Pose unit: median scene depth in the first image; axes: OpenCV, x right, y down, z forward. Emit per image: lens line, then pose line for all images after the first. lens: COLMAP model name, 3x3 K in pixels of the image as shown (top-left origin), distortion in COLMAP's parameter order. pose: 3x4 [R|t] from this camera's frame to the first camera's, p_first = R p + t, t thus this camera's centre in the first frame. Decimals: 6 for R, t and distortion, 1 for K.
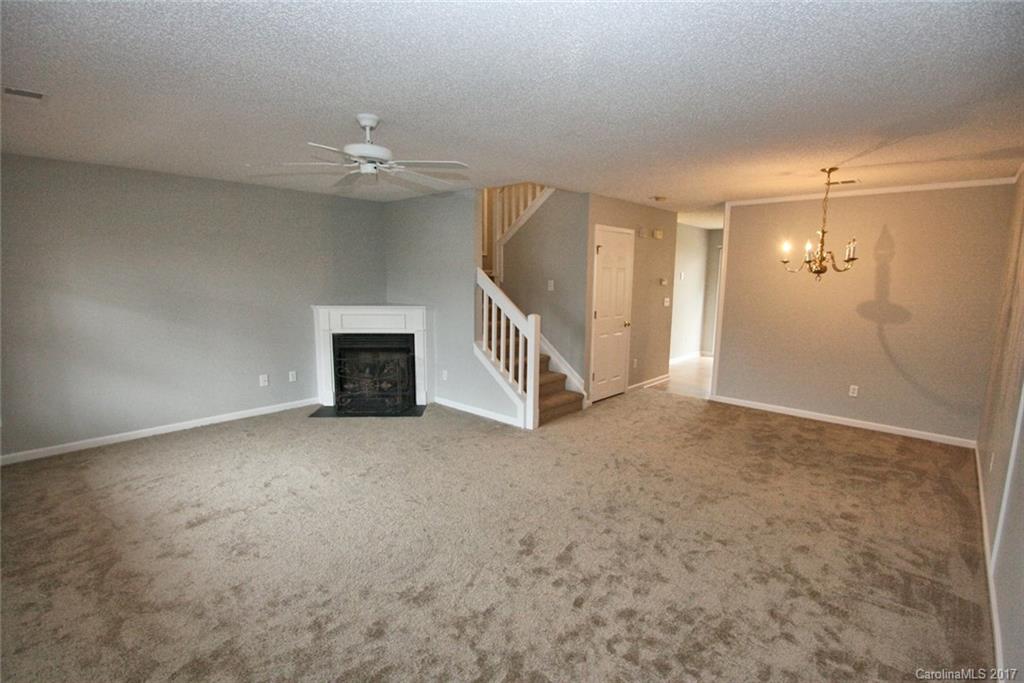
lens RADIAL K [[482.4, 0, 516.7], [0, 482.4, 348.6], [0, 0, 1]] dist [0.018224, -0.021532]
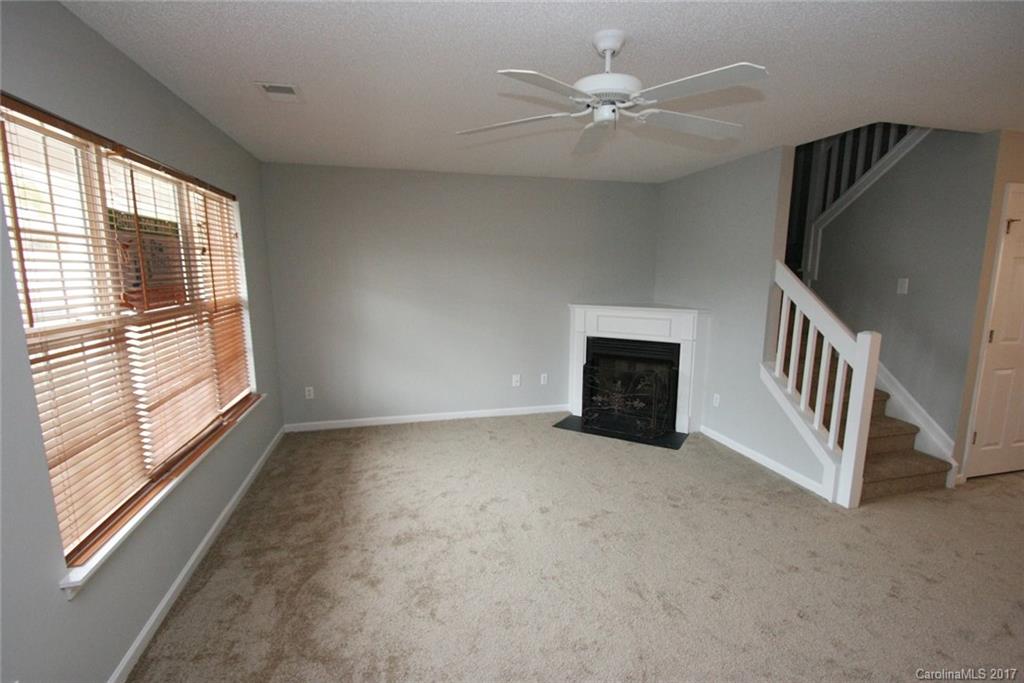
lens RADIAL K [[482.4, 0, 516.7], [0, 482.4, 348.6], [0, 0, 1]] dist [0.018224, -0.021532]
pose [[0.838521, 0.083250, -0.538472, -0.007491], [-0.078908, 0.996395, 0.031169, -0.028525], [0.539126, 0.016354, 0.842066, 0.191532]]
